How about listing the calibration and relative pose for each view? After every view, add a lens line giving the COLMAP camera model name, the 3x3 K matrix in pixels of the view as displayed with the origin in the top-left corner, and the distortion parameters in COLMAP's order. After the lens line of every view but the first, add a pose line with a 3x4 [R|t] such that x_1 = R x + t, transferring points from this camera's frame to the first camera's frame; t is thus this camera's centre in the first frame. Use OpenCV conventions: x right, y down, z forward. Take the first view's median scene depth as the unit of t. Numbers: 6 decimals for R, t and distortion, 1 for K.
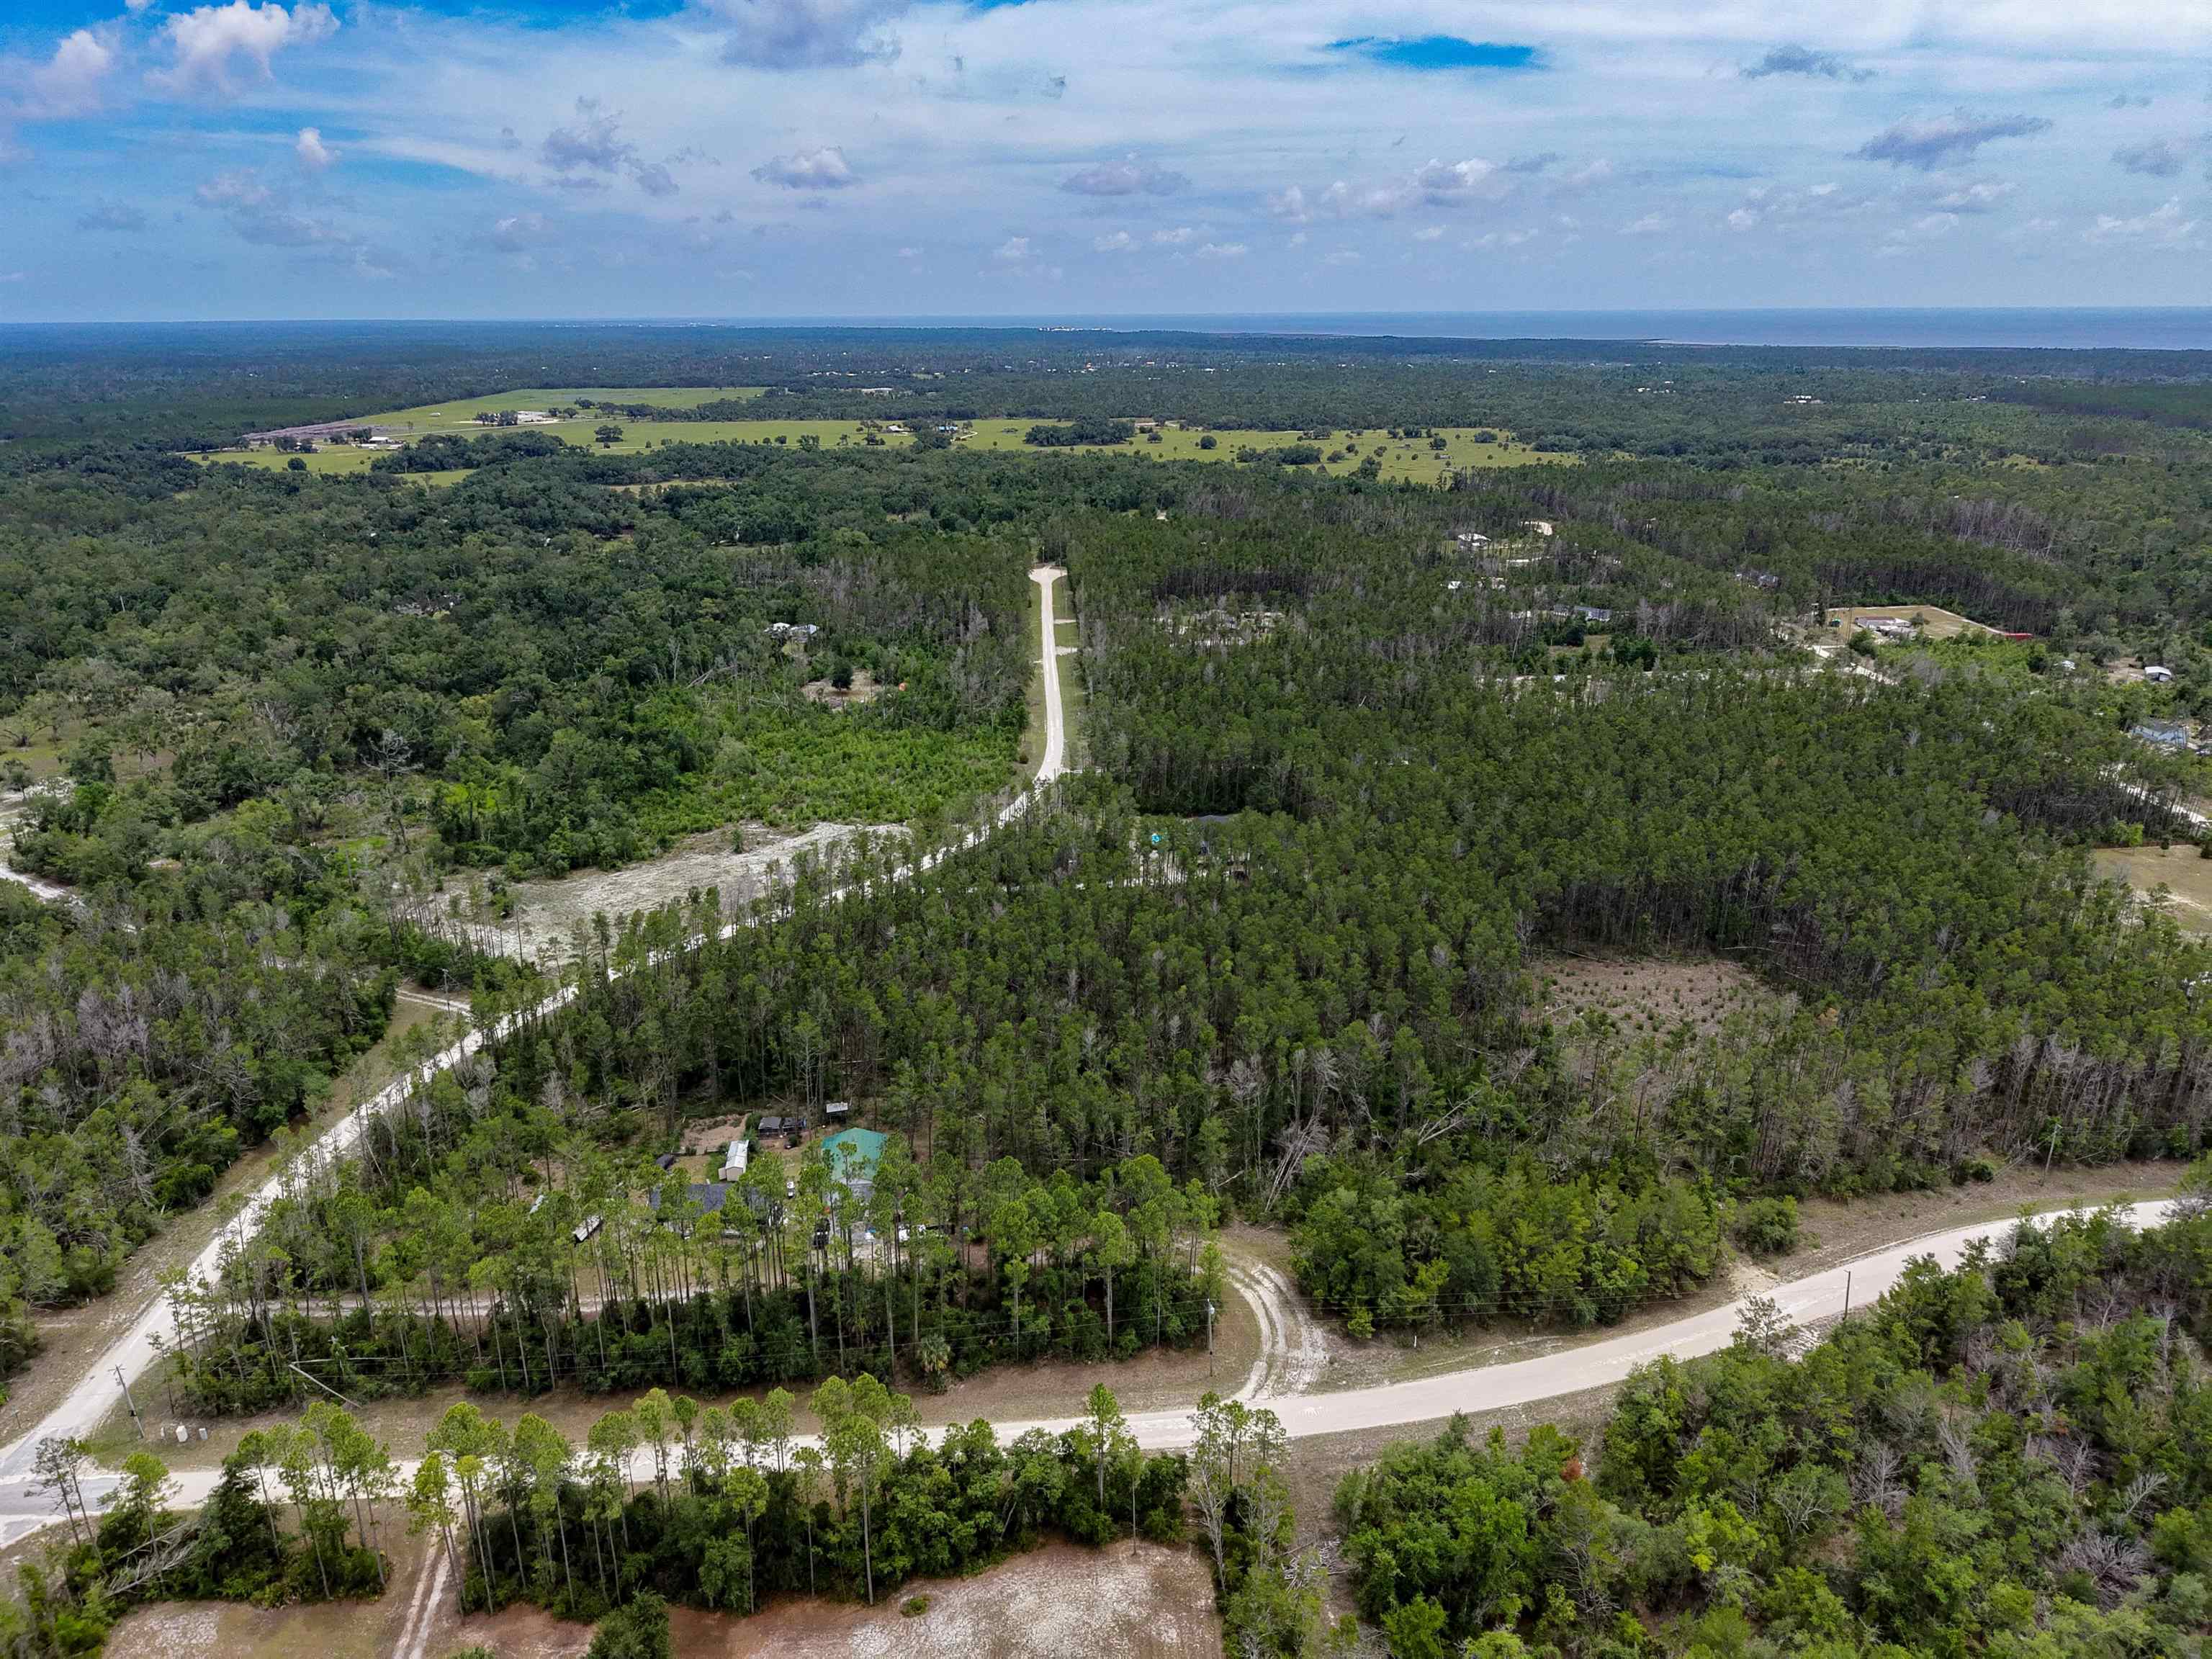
lens RADIAL K [[1476.1, 0, 1099.8], [0, 1476.1, 834.3], [0, 0, 1]] dist [0.032916, -0.035681]
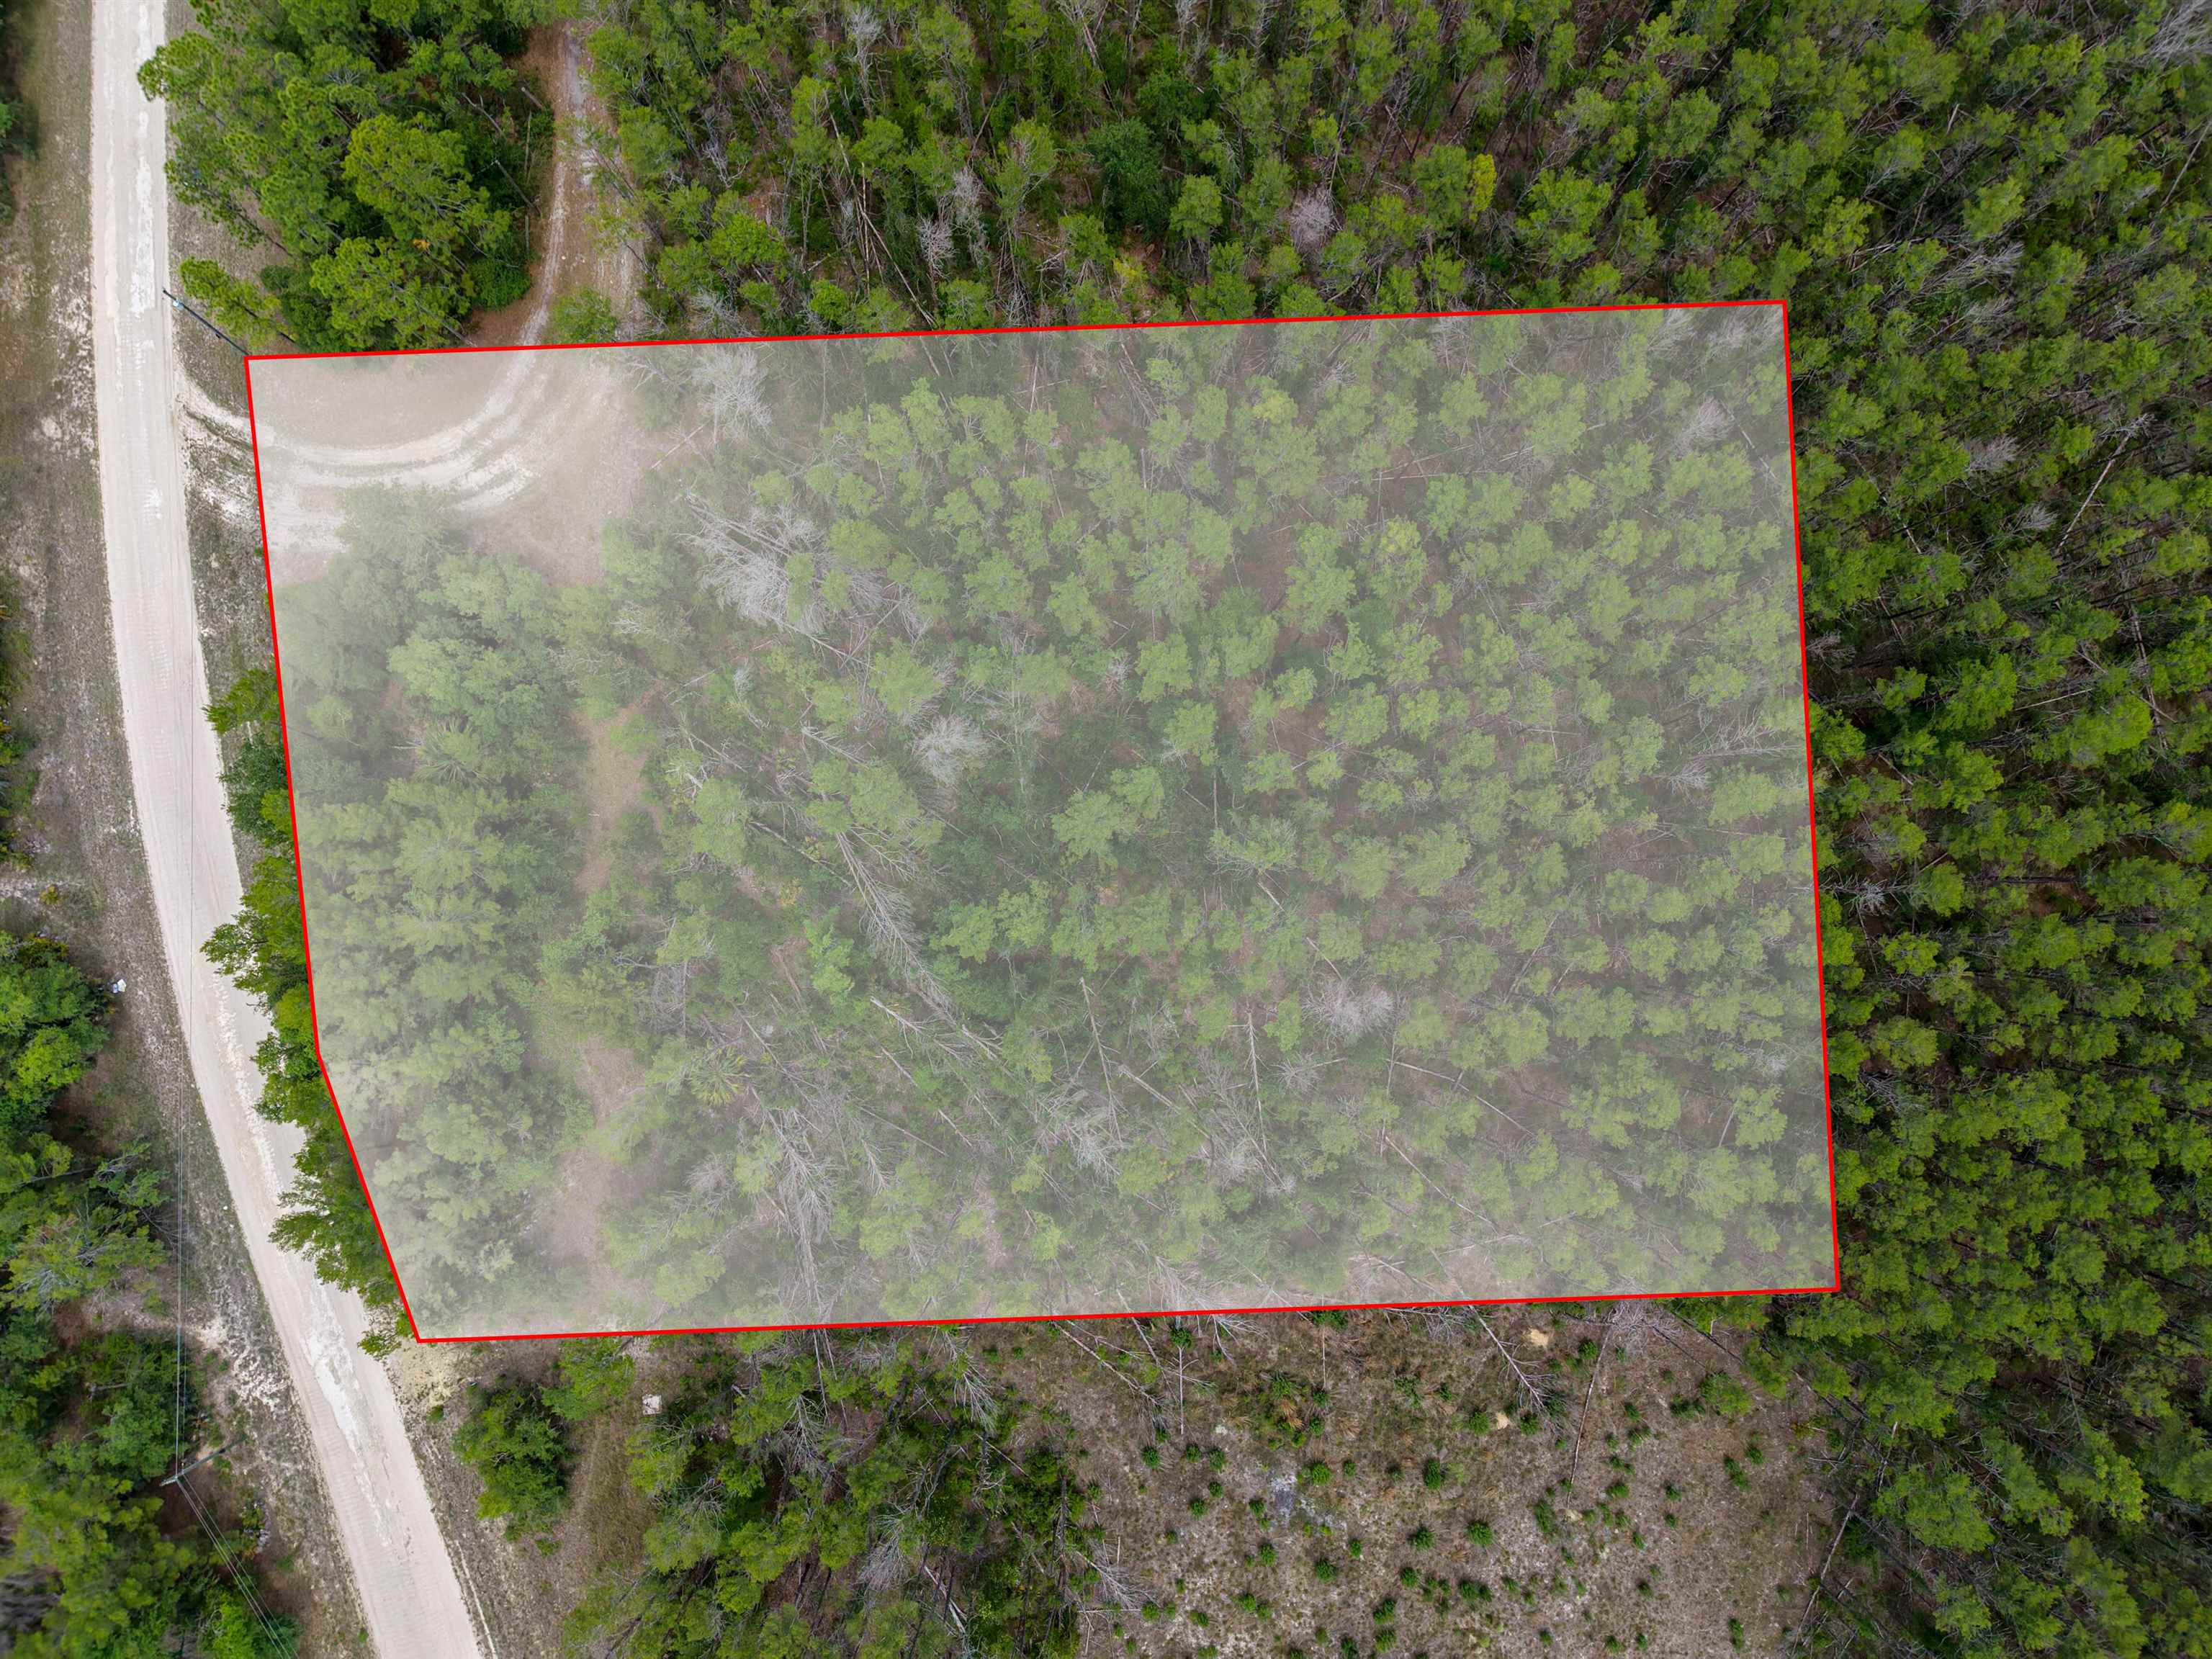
lens RADIAL K [[1490.1, 0, 1100.7], [0, 1490.1, 805.5], [0, 0, 1]] dist [0.042109, -0.047606]
pose [[-0.038077, 0.997608, -0.057685, 0.172660], [-0.336589, 0.041550, 0.940735, -0.203180], [0.940882, 0.055237, 0.334202, 0.688397]]
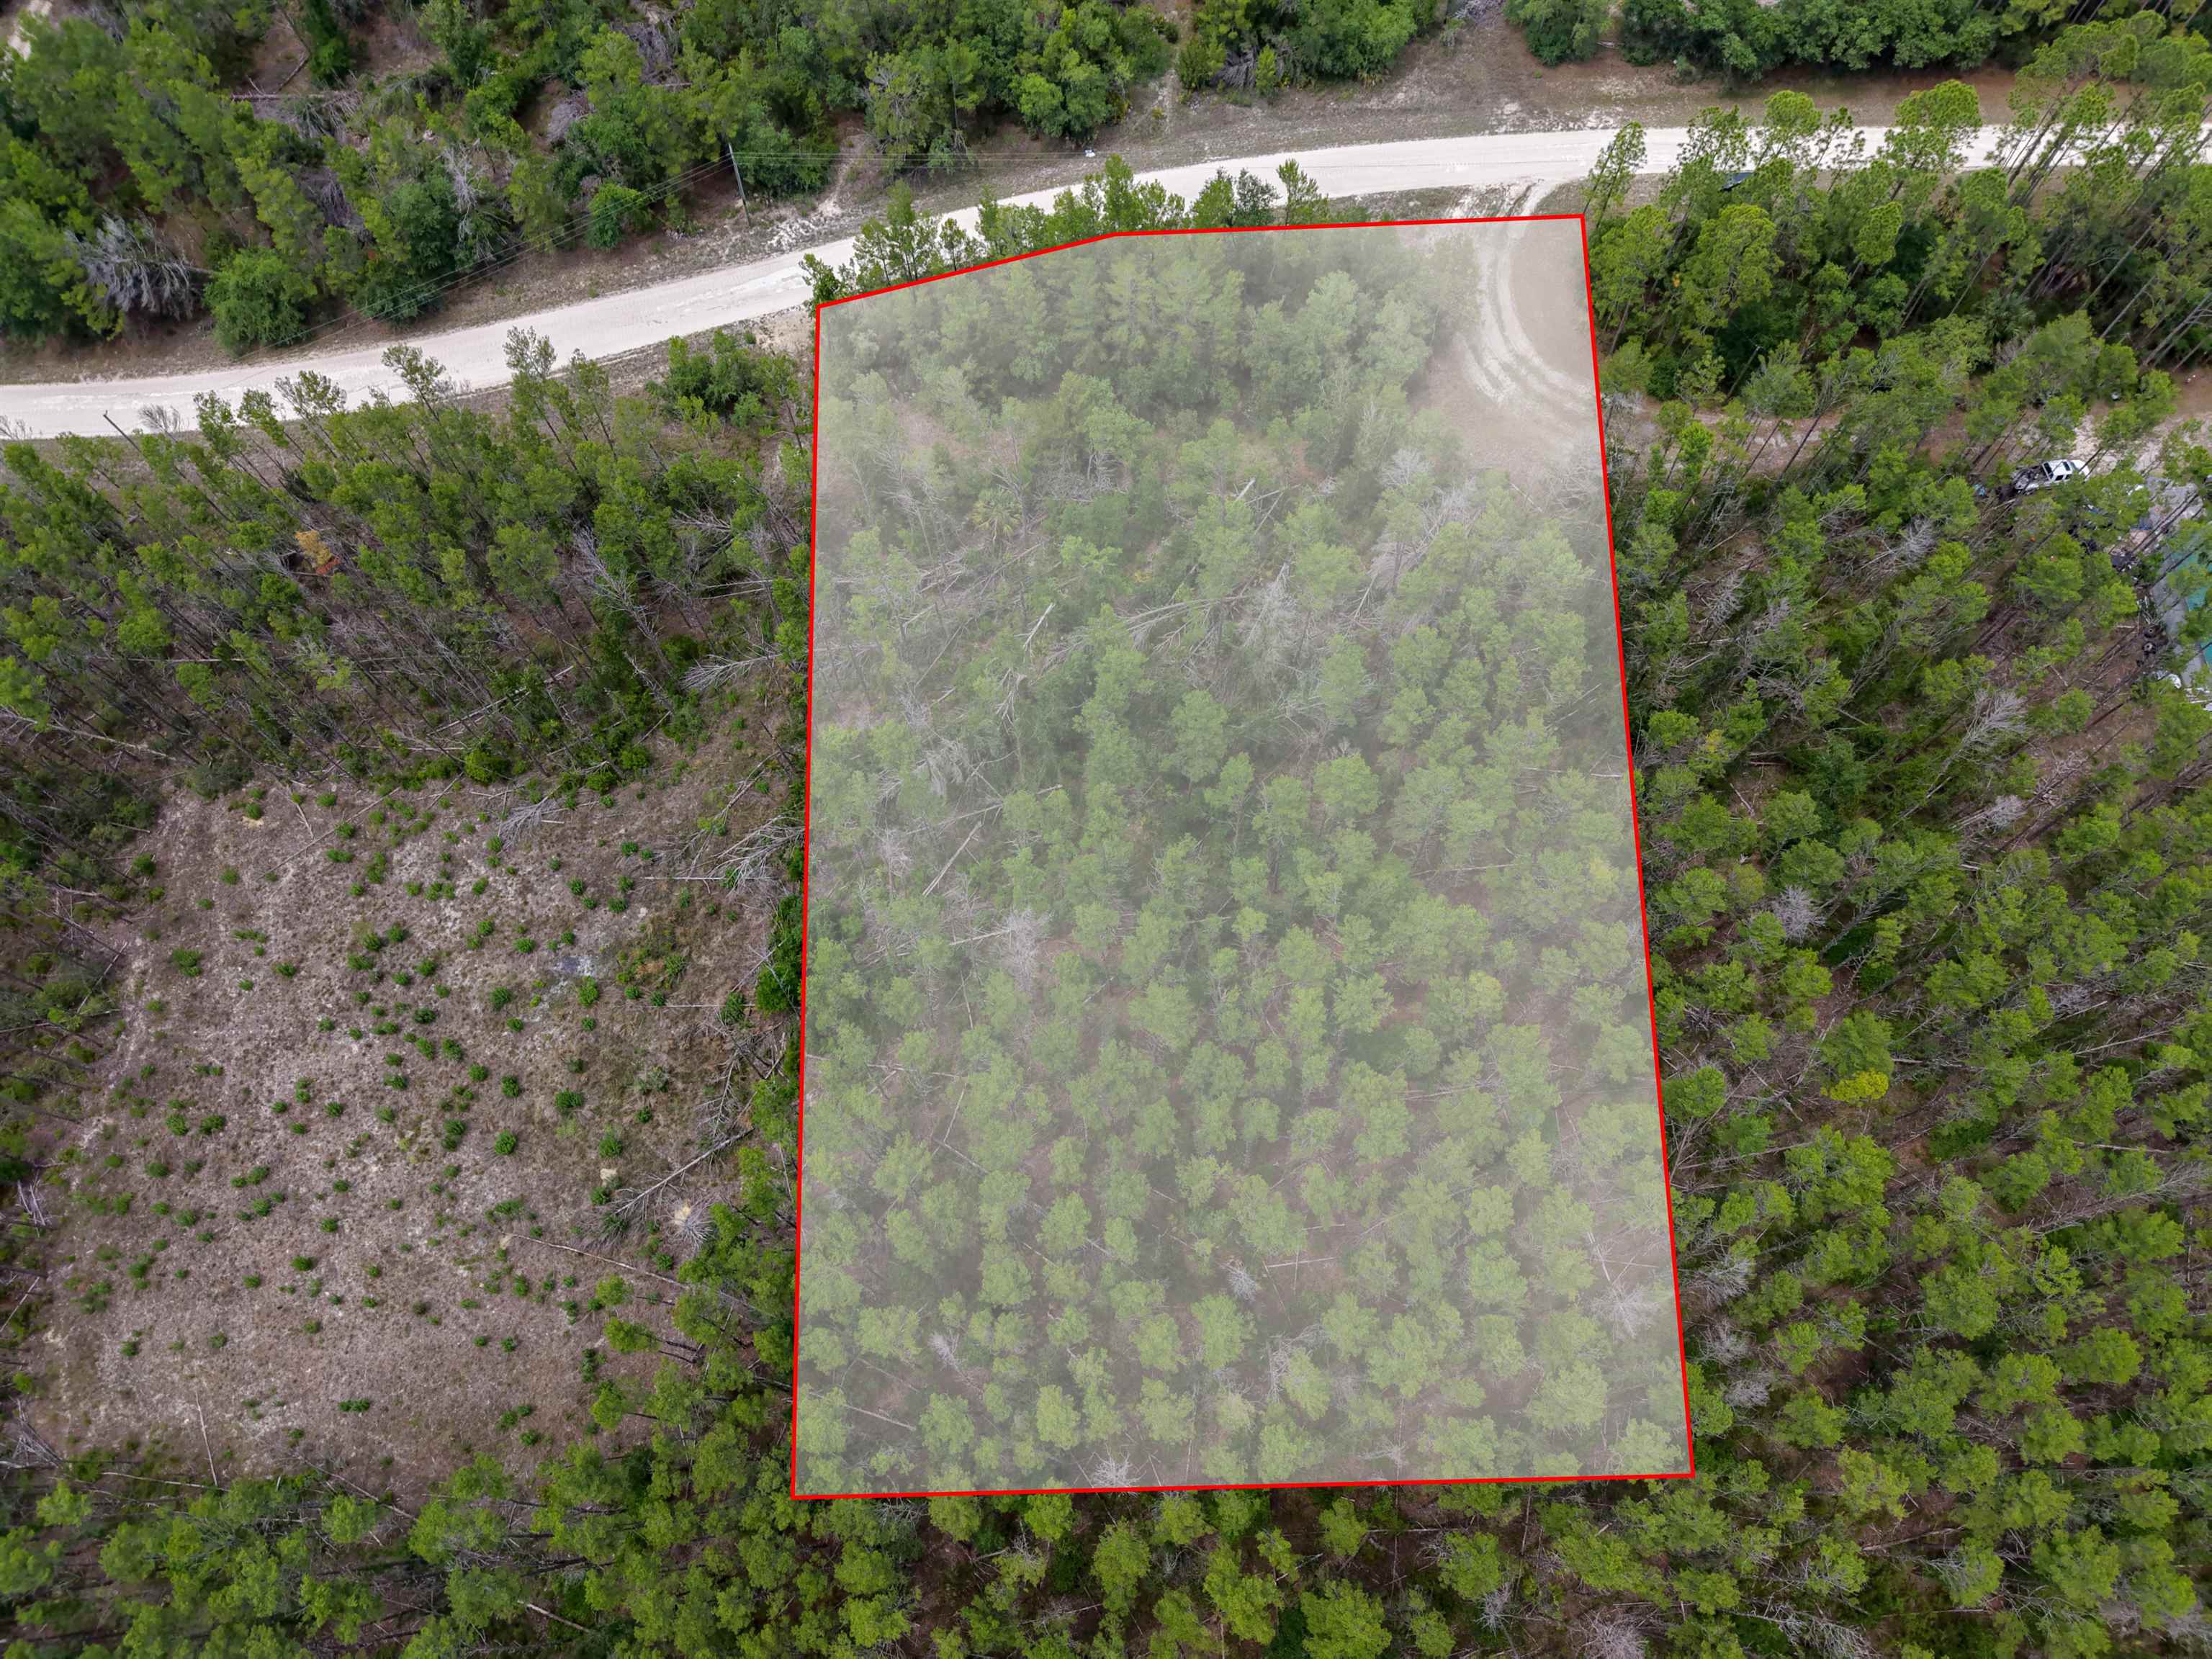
lens RADIAL K [[1499.6, 0, 1106.0], [0, 1499.6, 829.5], [0, 0, 1]] dist [0.005099, 0.003120]
pose [[-0.997245, -0.060555, 0.042846, 0.164841], [0.039210, 0.060009, 0.997427, -0.253196], [-0.062970, 0.996359, -0.057469, 0.838023]]
